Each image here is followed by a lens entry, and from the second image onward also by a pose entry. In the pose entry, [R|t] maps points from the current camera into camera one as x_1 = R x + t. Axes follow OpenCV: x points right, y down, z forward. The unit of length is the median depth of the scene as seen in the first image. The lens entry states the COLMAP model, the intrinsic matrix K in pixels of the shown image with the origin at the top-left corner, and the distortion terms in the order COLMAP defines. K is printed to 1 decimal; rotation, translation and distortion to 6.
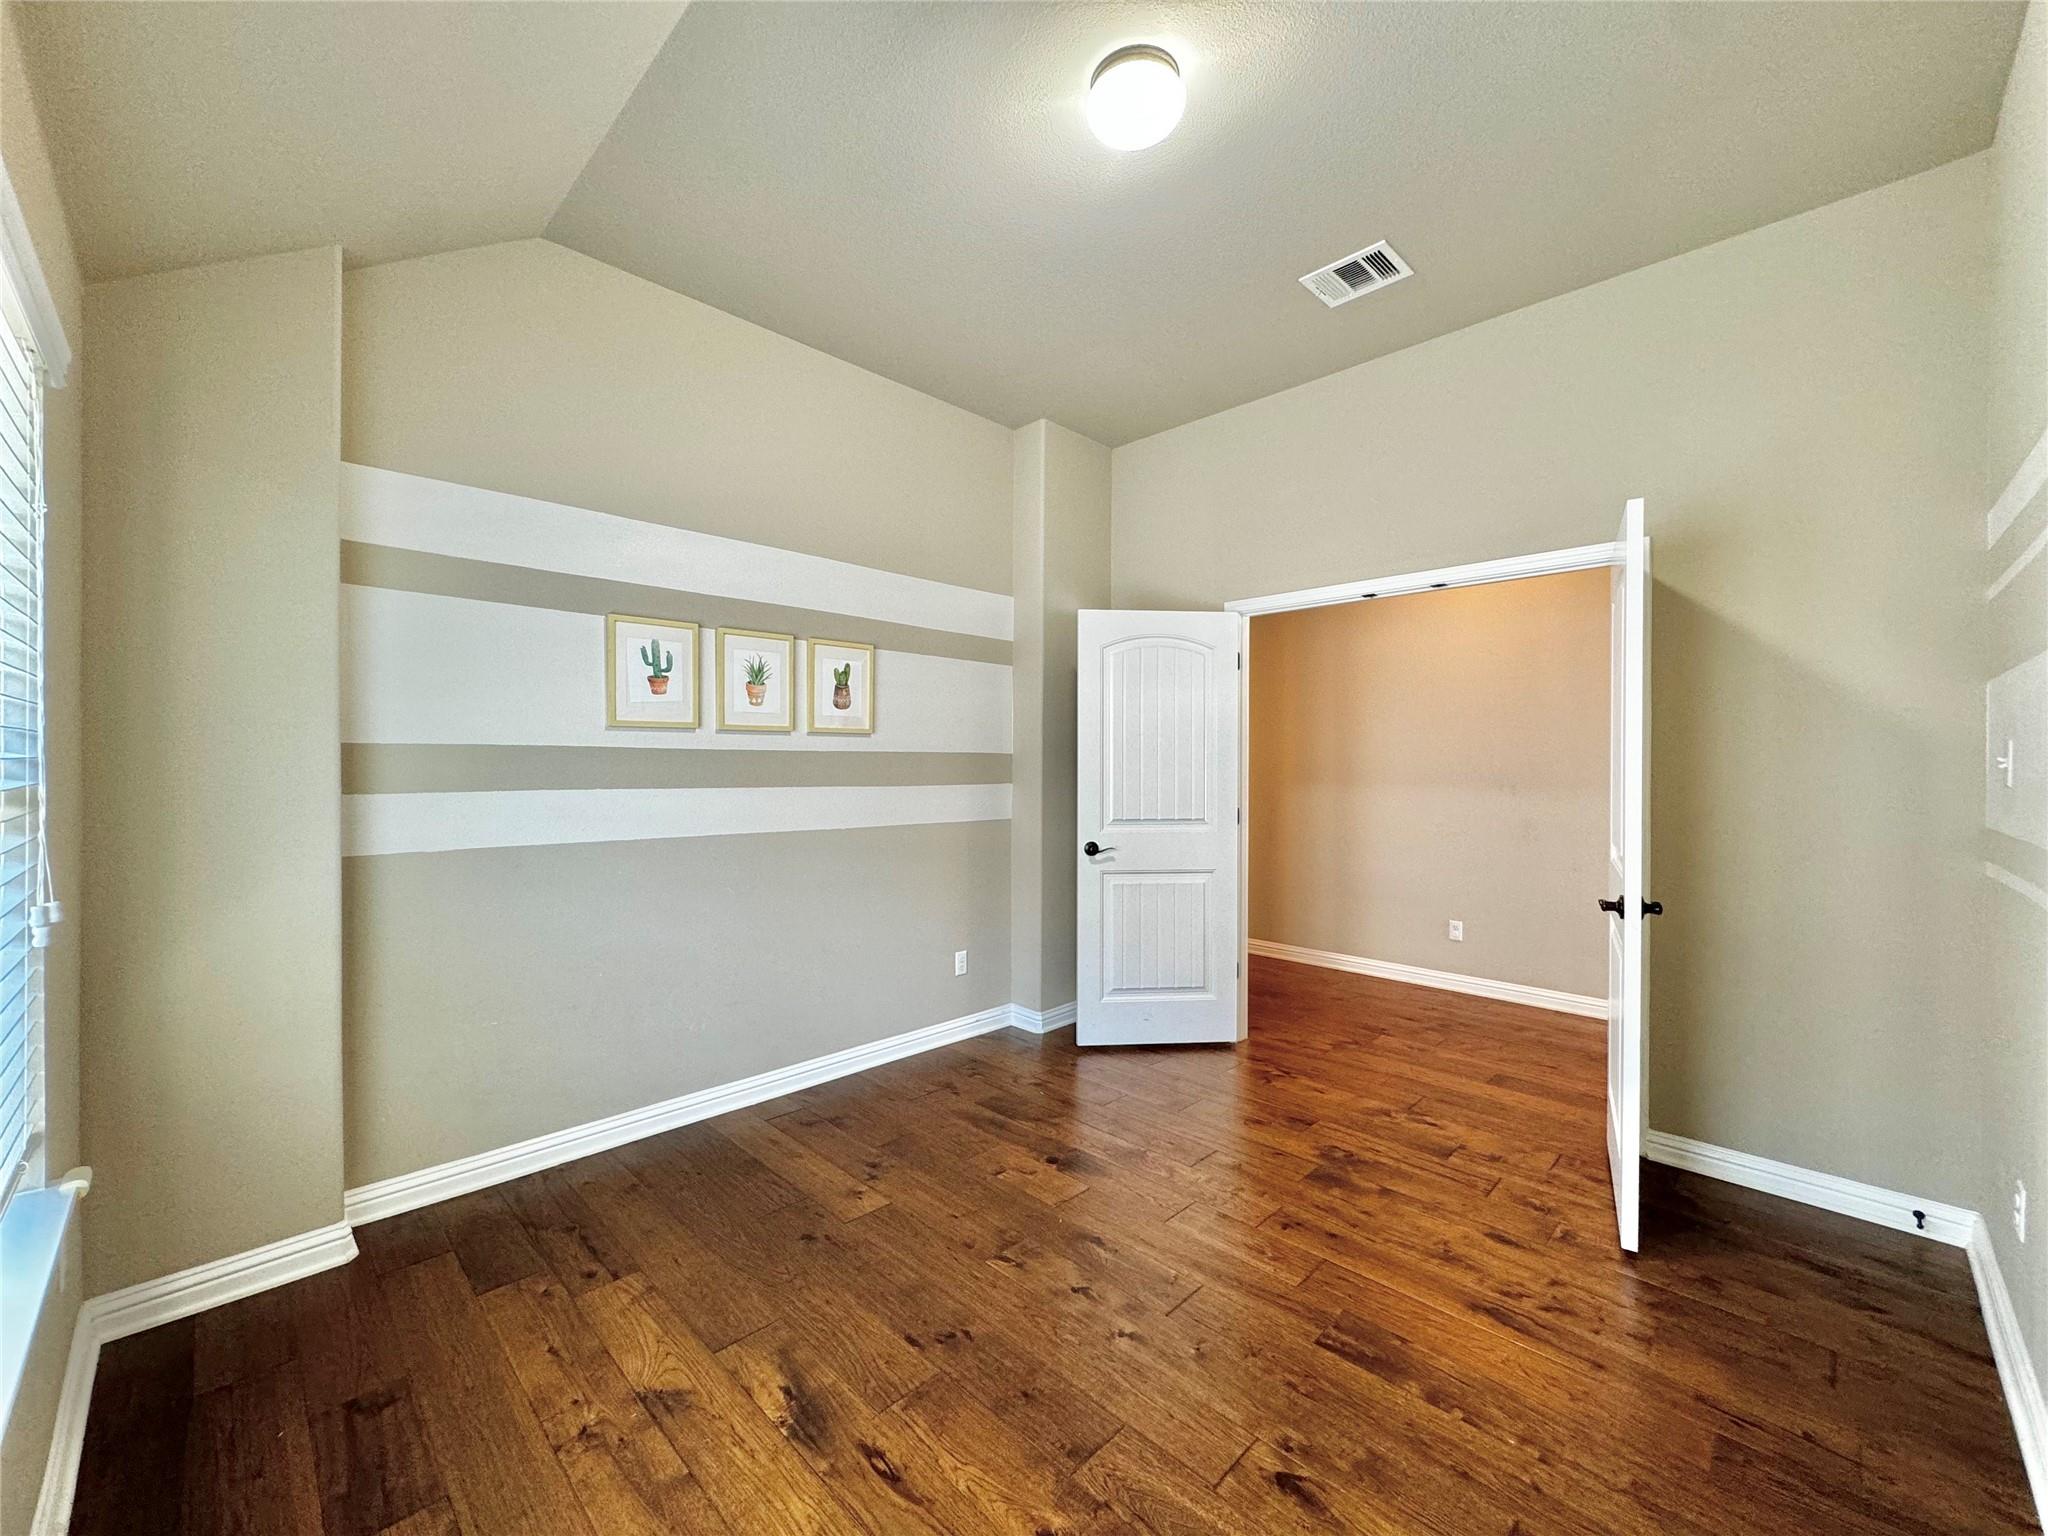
lens RADIAL K [[816.6, 0, 1022.6], [0, 816.6, 766.6], [0, 0, 1]] dist [-0.003695, 0.000015]
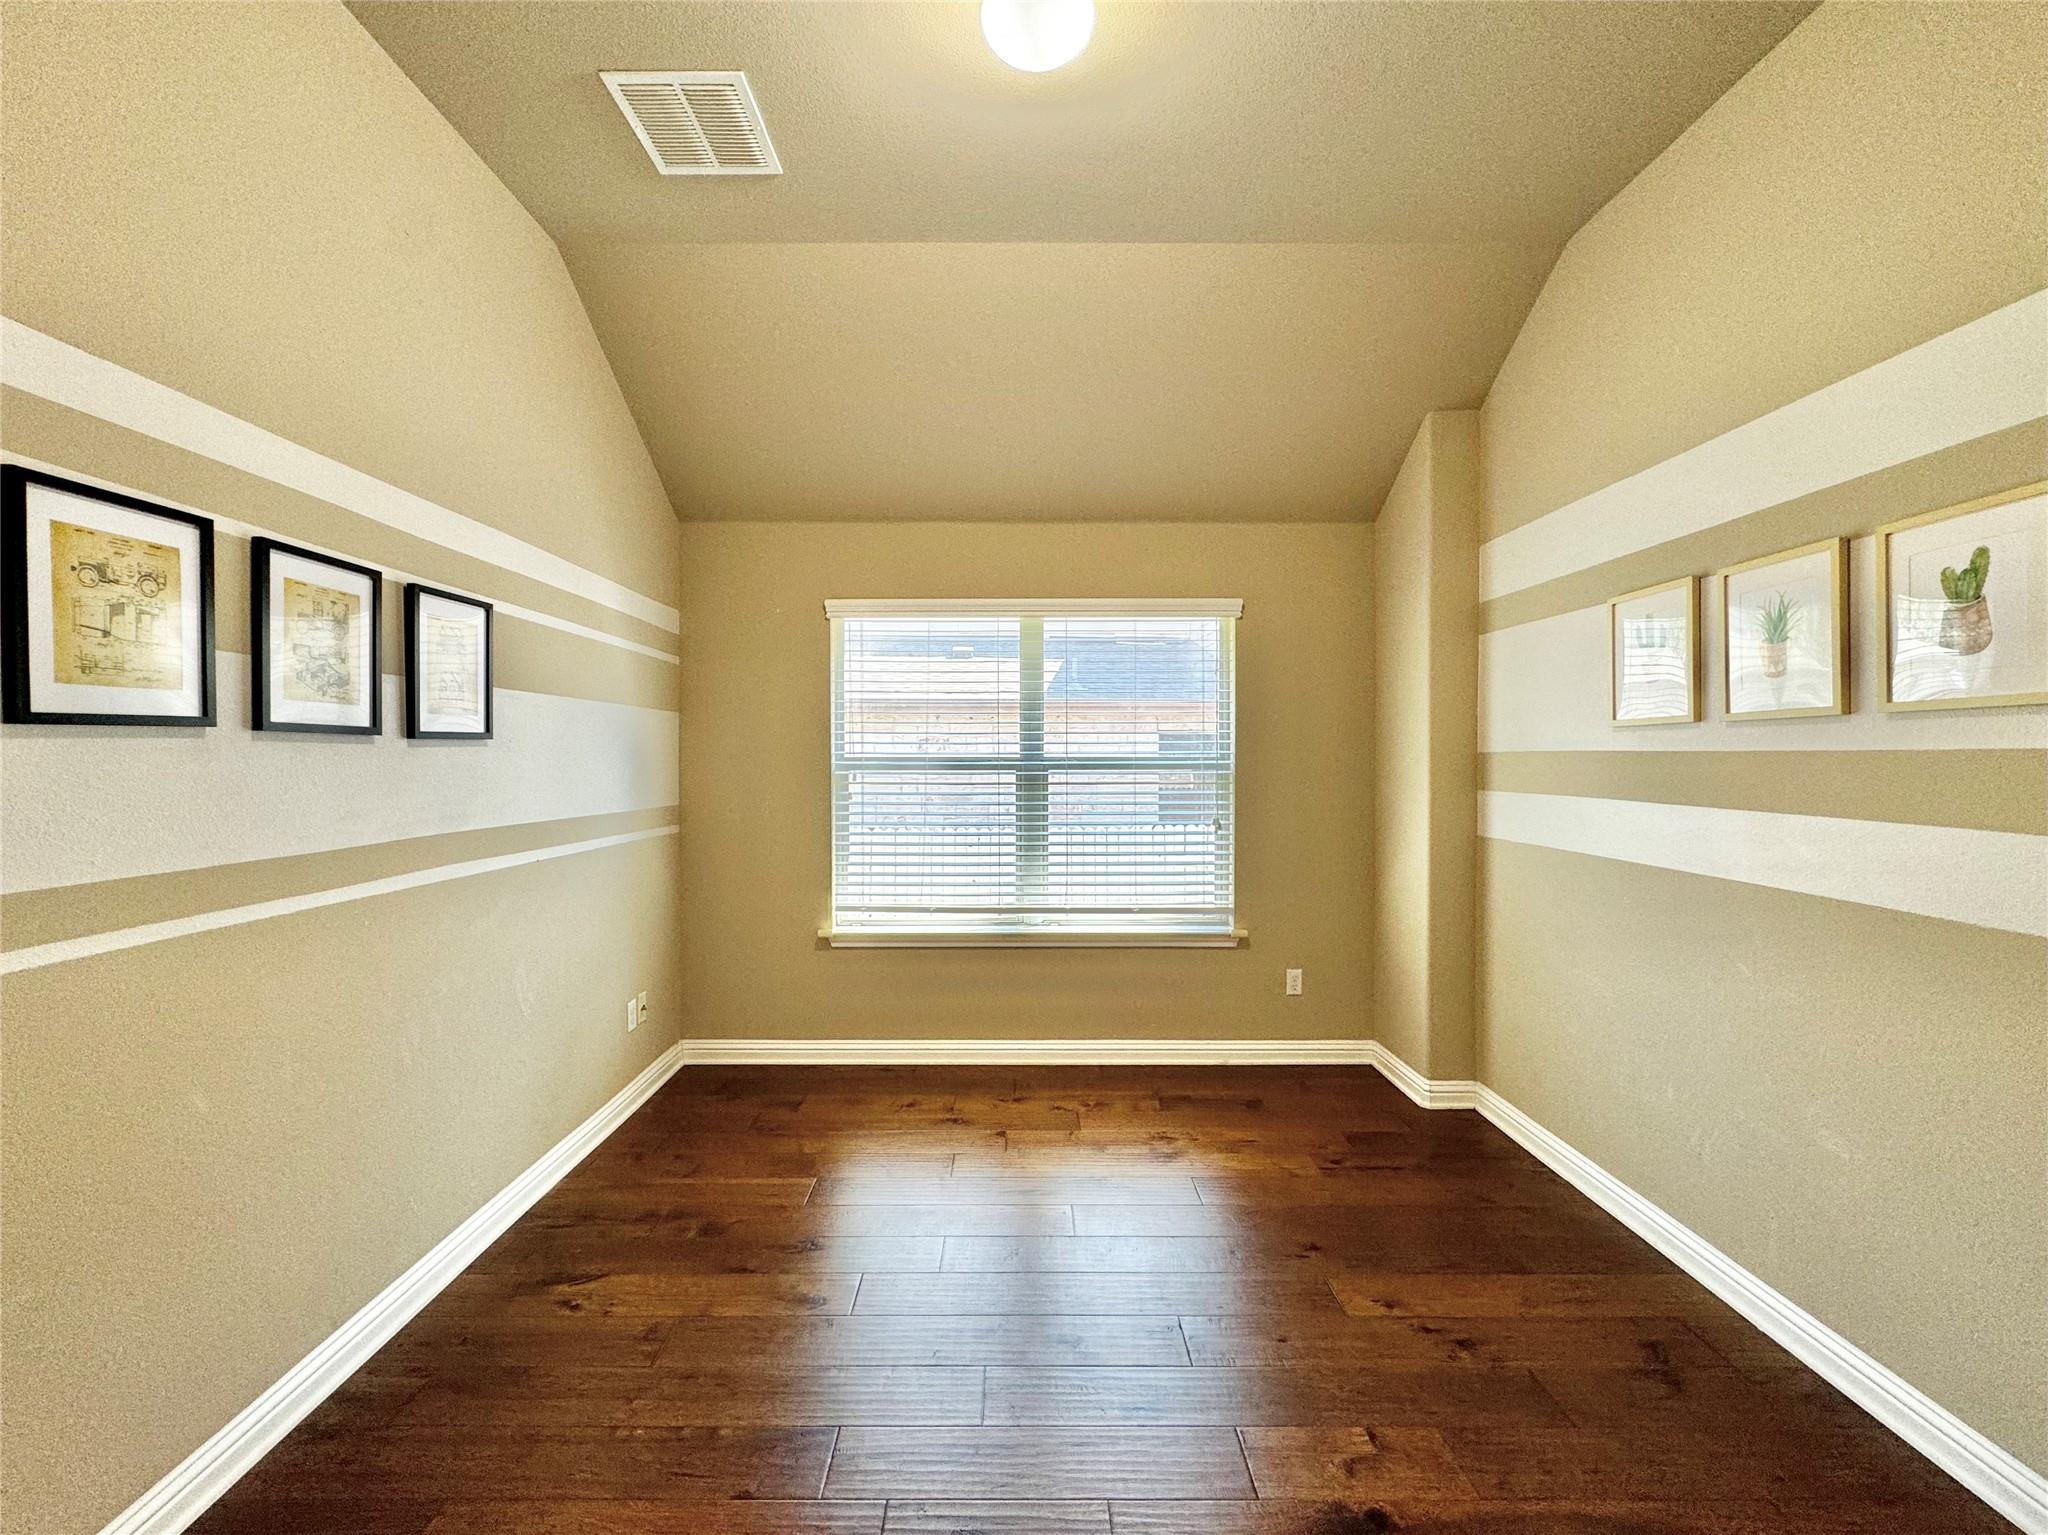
lens RADIAL K [[816.6, 0, 1022.6], [0, 816.6, 766.1], [0, 0, 1]] dist [-0.003695, 0.000015]
pose [[-0.701260, 0.004290, -0.712893, 0.648532], [-0.002856, 0.999957, 0.008826, -0.017308], [0.712900, 0.008225, -0.701217, 1.350197]]
